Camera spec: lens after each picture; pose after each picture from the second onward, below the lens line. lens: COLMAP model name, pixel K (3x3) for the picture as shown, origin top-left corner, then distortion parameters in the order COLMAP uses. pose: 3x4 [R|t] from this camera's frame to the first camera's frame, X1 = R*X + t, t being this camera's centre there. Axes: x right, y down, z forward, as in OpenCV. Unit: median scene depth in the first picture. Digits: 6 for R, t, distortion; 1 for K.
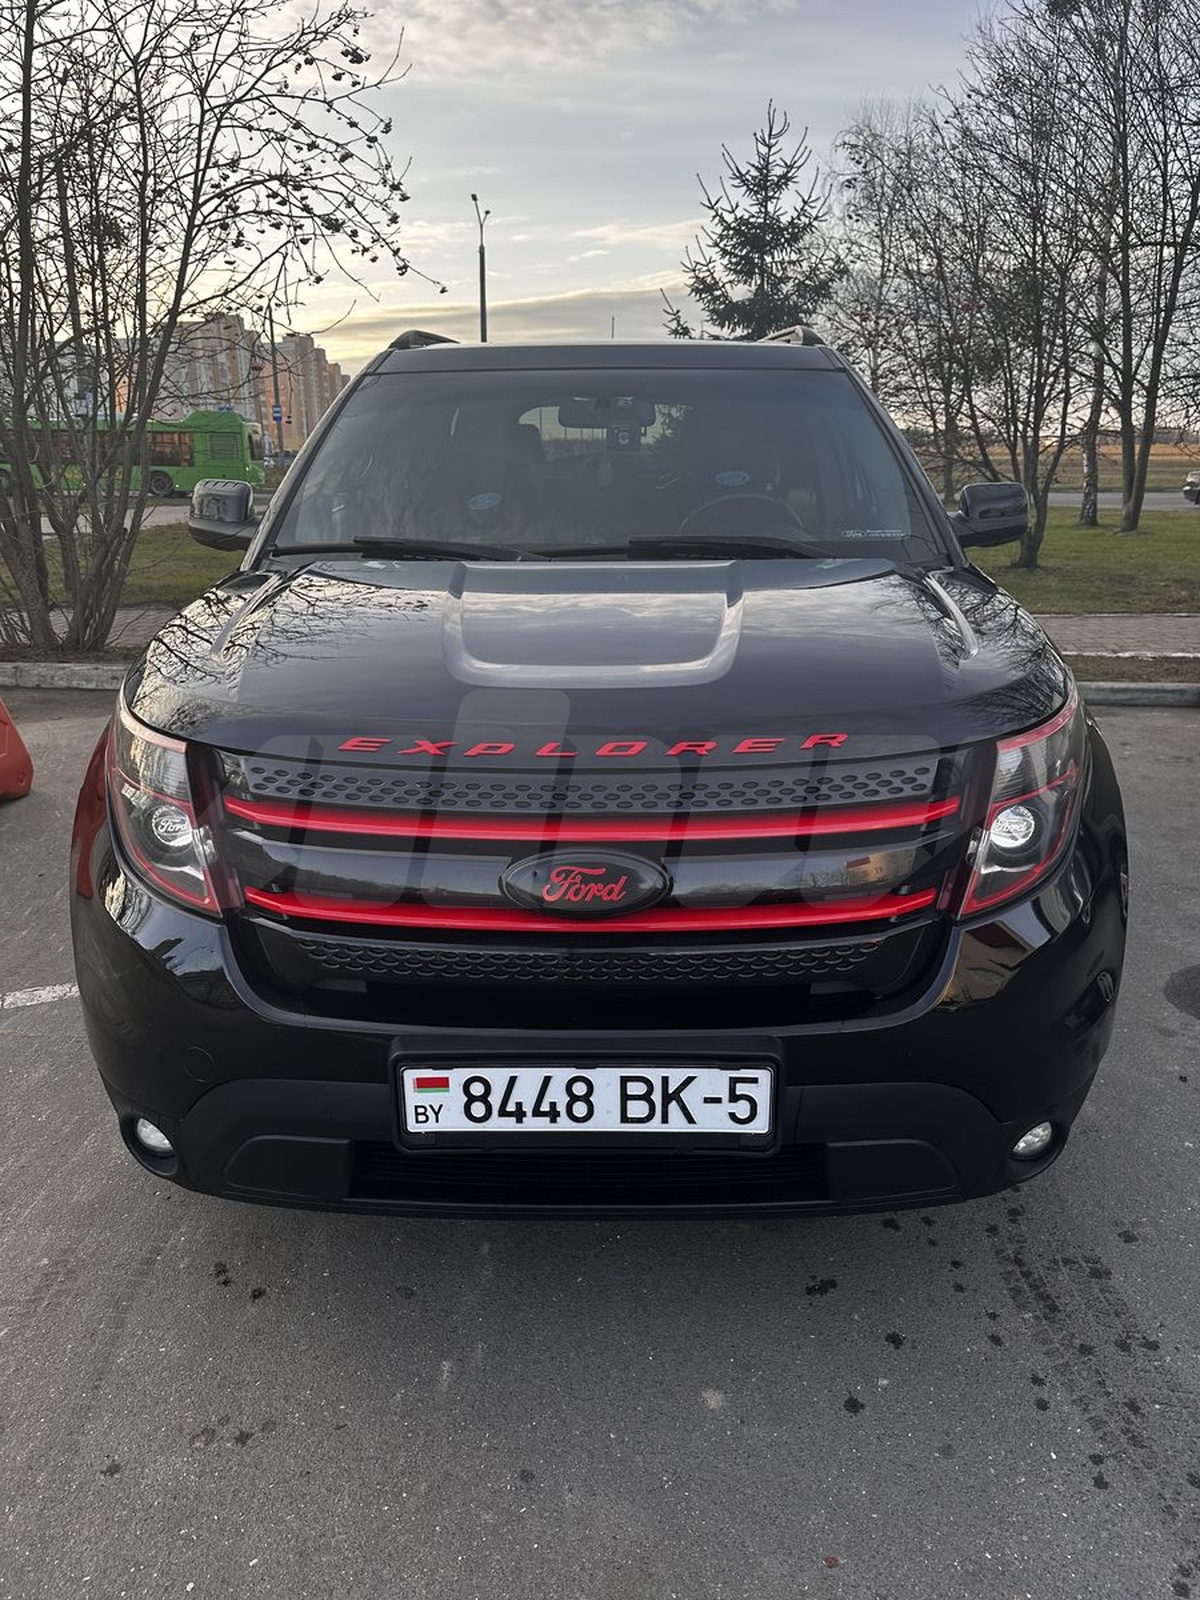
lens RADIAL K [[1114.2, 0, 577.4], [0, 1114.2, 818.8], [0, 0, 1]] dist [0.206016, -0.221697]
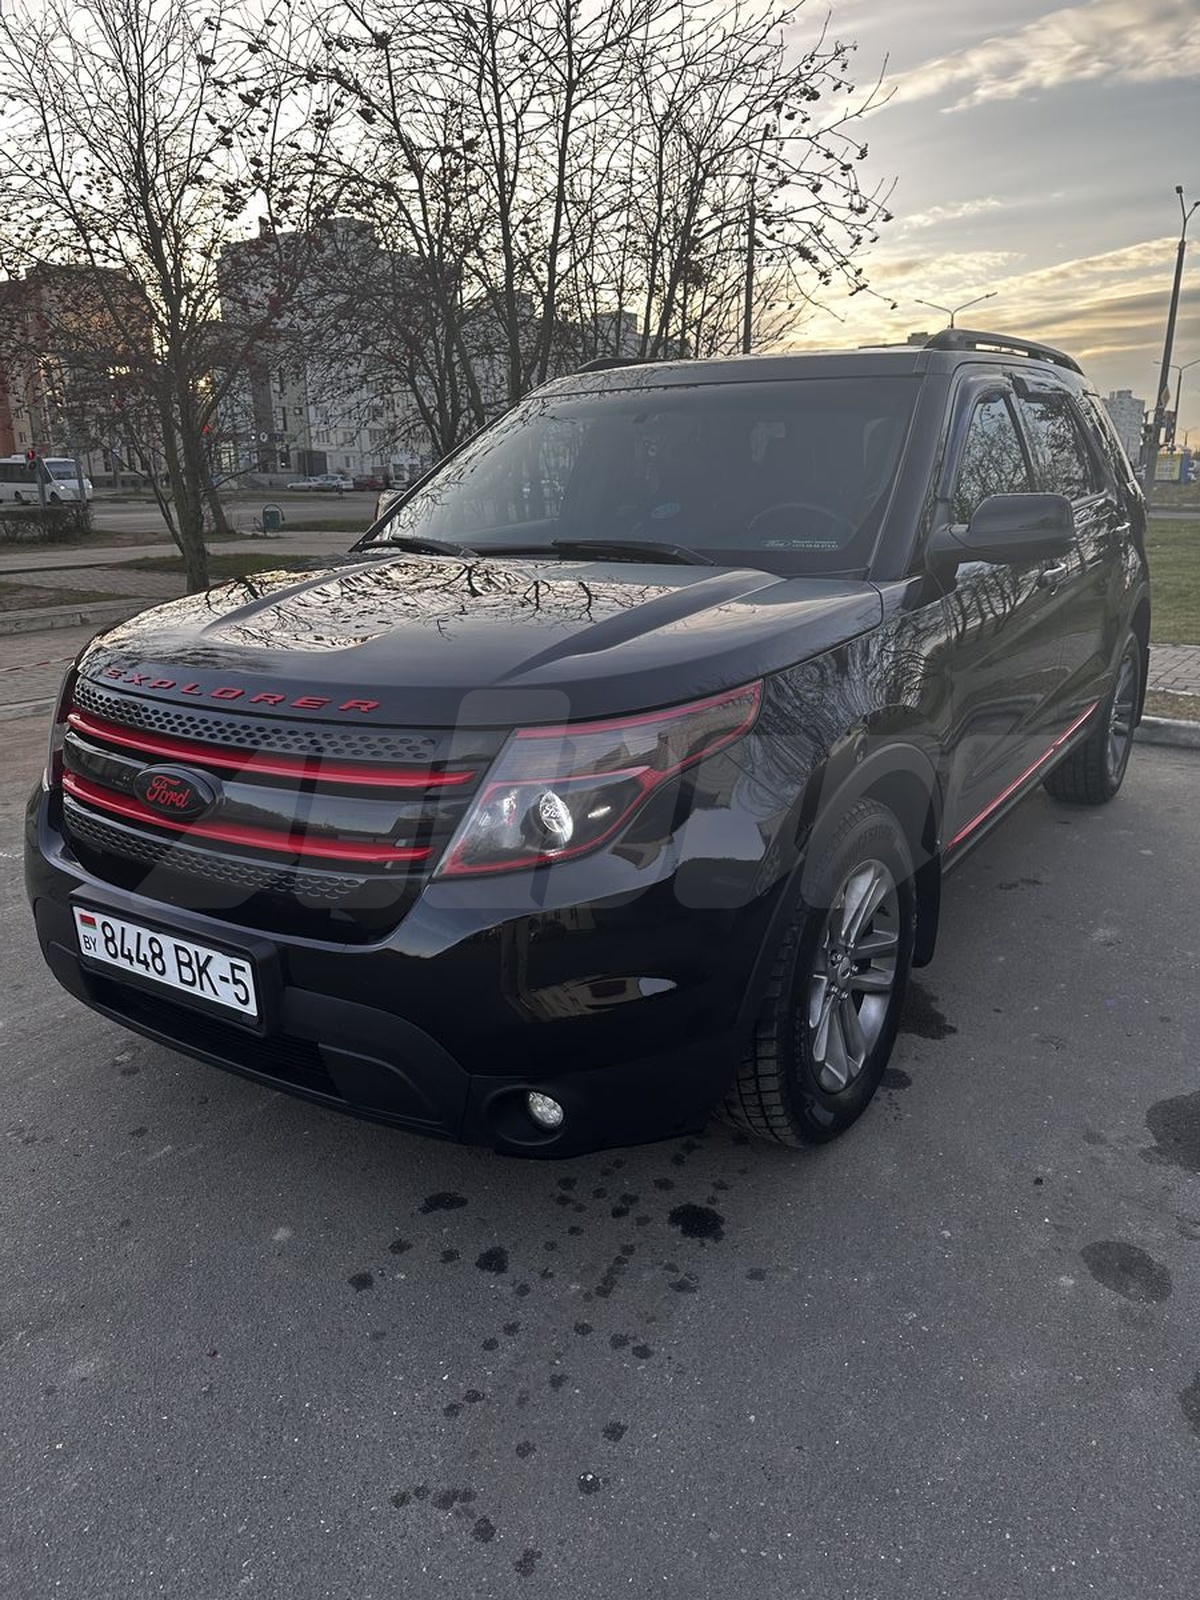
lens RADIAL K [[1137.4, 0, 593.4], [0, 1137.4, 830.5], [0, 0, 1]] dist [0.065370, -0.039198]
pose [[0.839858, 0.164505, -0.517278, 1.074753], [-0.166454, 0.985110, 0.043030, -0.033004], [0.516654, 0.049964, 0.854735, 0.125853]]
